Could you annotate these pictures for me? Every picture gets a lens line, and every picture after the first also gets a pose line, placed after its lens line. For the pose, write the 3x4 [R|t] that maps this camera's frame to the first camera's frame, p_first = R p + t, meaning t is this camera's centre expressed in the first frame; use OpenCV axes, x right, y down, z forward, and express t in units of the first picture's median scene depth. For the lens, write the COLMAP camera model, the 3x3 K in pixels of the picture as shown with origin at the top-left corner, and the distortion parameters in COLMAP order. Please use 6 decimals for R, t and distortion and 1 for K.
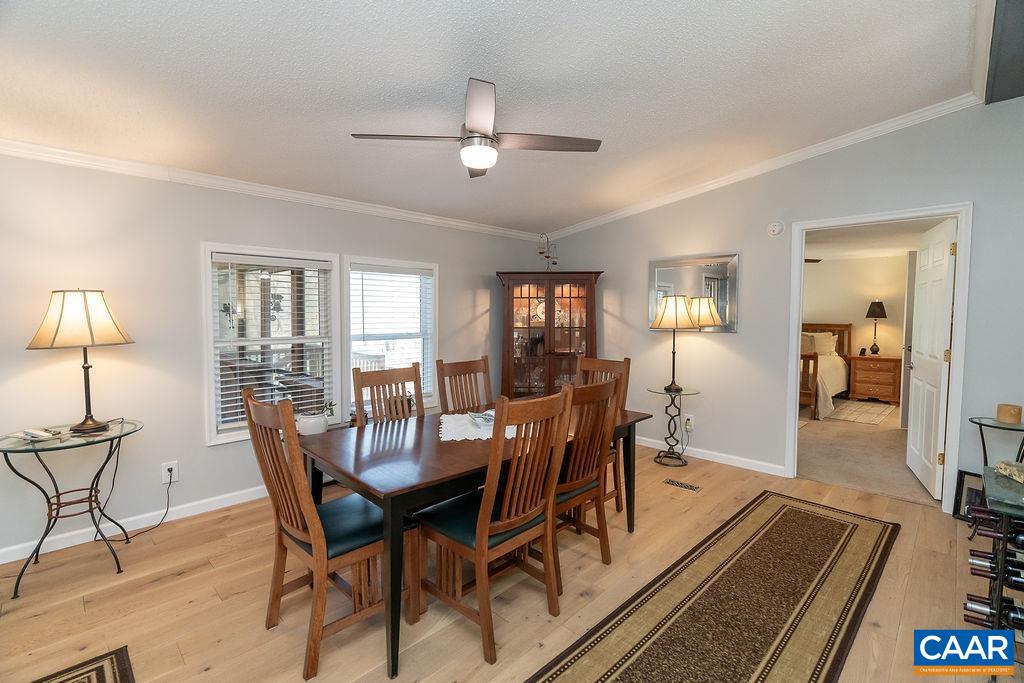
lens RADIAL K [[462.0, 0, 516.7], [0, 462.0, 343.2], [0, 0, 1]] dist [-0.001192, 0.000090]
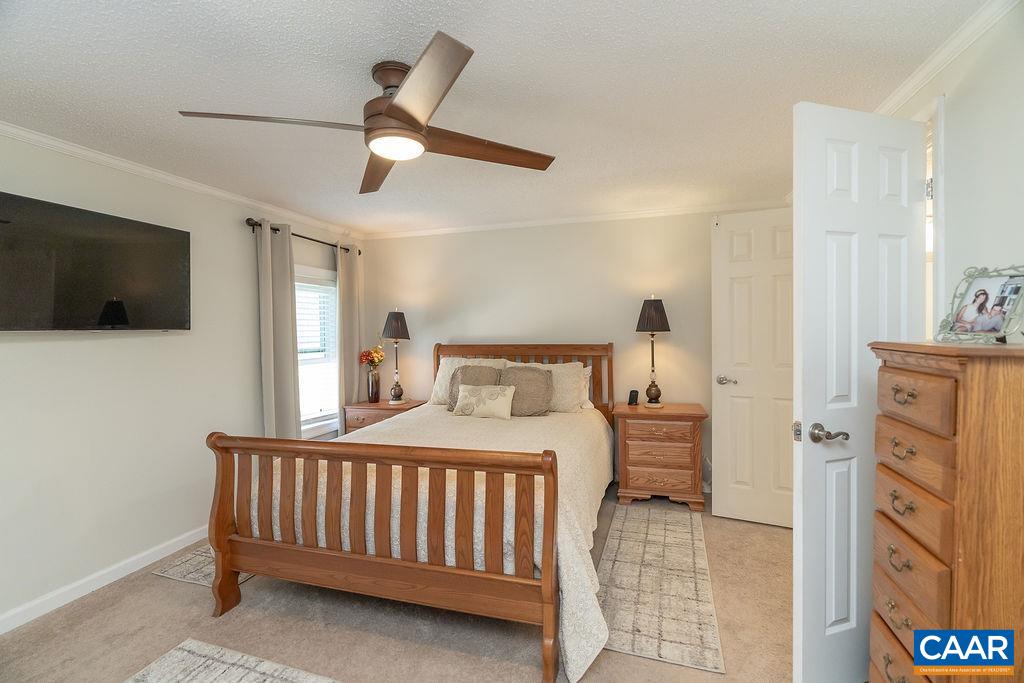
lens RADIAL K [[462.0, 0, 510.5], [0, 462.0, 336.4], [0, 0, 1]] dist [-0.001192, 0.000090]
pose [[0.893134, -0.013706, 0.449582, 0.406362], [0.039151, 0.998111, -0.047348, -0.031472], [-0.448083, 0.059889, 0.891984, 0.612345]]
